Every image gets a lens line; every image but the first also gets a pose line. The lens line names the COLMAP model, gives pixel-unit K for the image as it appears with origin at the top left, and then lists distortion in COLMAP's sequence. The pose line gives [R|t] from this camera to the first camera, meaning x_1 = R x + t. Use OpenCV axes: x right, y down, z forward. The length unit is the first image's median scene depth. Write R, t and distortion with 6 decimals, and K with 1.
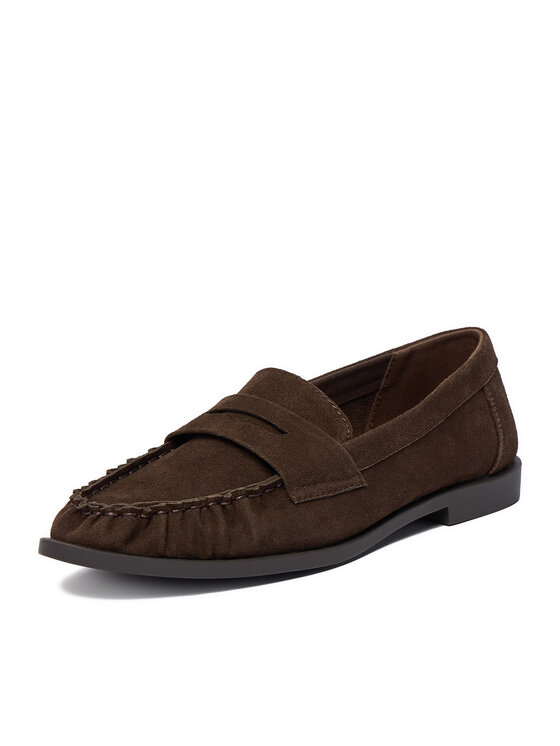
lens RADIAL K [[2196.7, 0, 280.0], [0, 2196.7, 372.9], [0, 0, 1]] dist [0.034687, 0.000000]
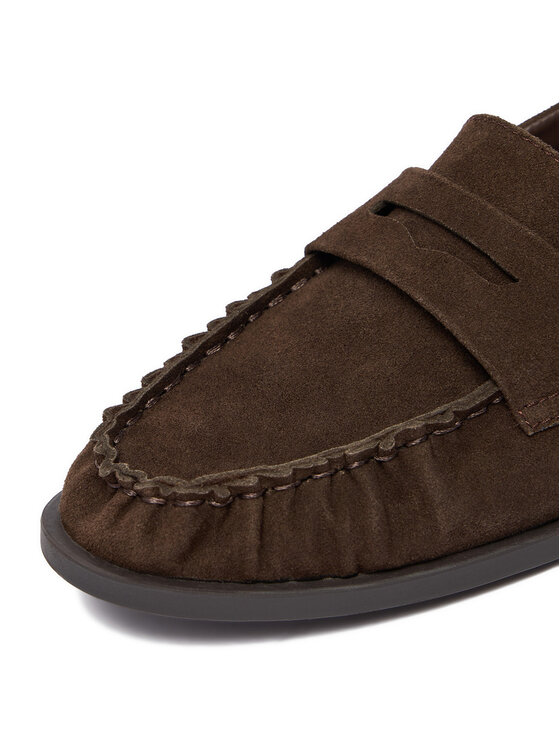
lens RADIAL K [[1997.4, 0, 280.1], [0, 1997.4, 373.2], [0, 0, 1]] dist [-0.031335, 0.000000]
pose [[0.979809, 0.008184, -0.199767, 0.043988], [0.059895, 0.941258, 0.332333, -0.114796], [0.190752, -0.337588, 0.921763, 0.581979]]
